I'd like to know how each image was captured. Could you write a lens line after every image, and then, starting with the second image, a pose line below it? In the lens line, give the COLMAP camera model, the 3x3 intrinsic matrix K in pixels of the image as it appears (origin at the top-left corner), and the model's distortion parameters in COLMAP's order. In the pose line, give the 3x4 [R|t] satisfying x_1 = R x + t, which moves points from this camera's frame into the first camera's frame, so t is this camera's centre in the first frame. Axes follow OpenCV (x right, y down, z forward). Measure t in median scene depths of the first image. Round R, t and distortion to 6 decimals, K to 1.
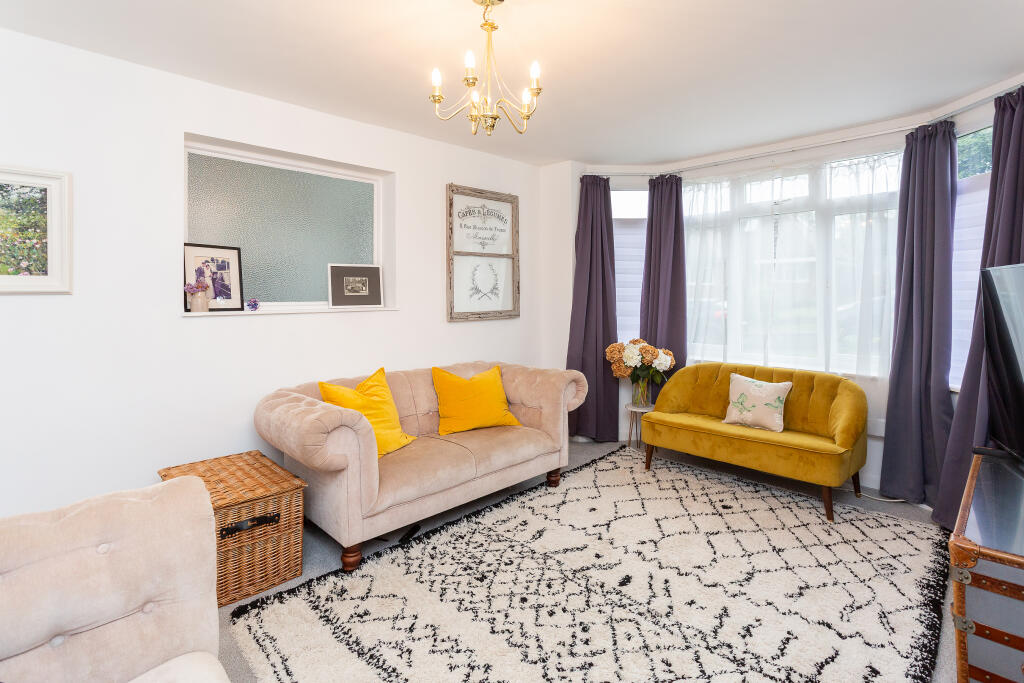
lens RADIAL K [[497.3, 0, 512.0], [0, 497.3, 341.5], [0, 0, 1]] dist [0.001864, 0.000082]
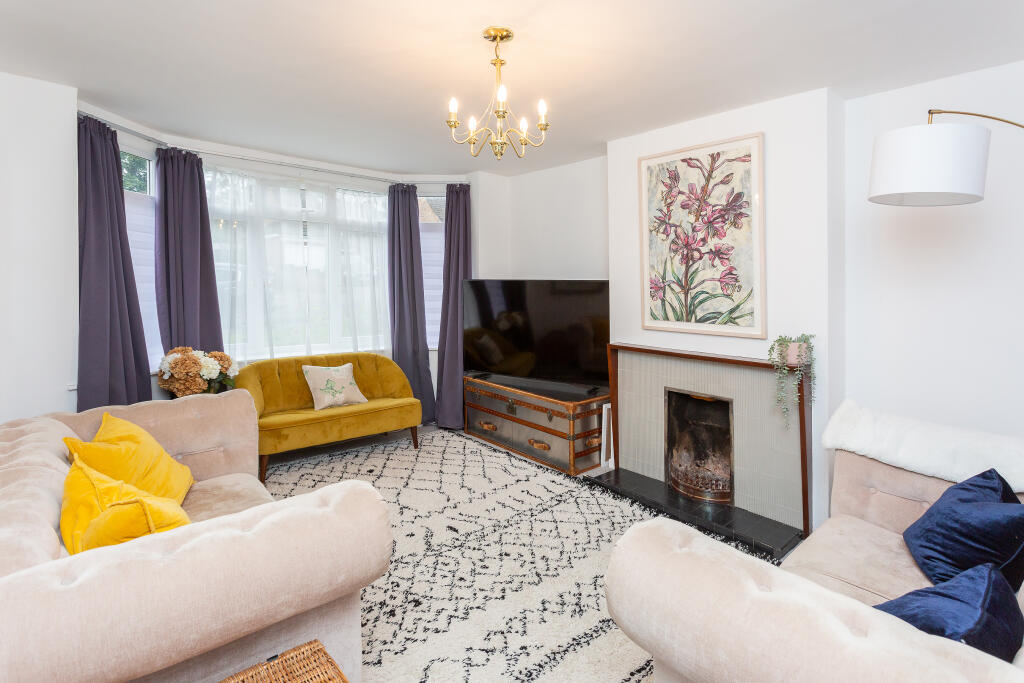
lens RADIAL K [[499.6, 0, 512.0], [0, 499.6, 341.5], [0, 0, 1]] dist [-0.000305, -0.000023]
pose [[0.072025, -0.105075, 0.991853, -0.872932], [0.079721, 0.991860, 0.099287, -0.087168], [-0.994212, 0.071920, 0.079815, 0.664693]]
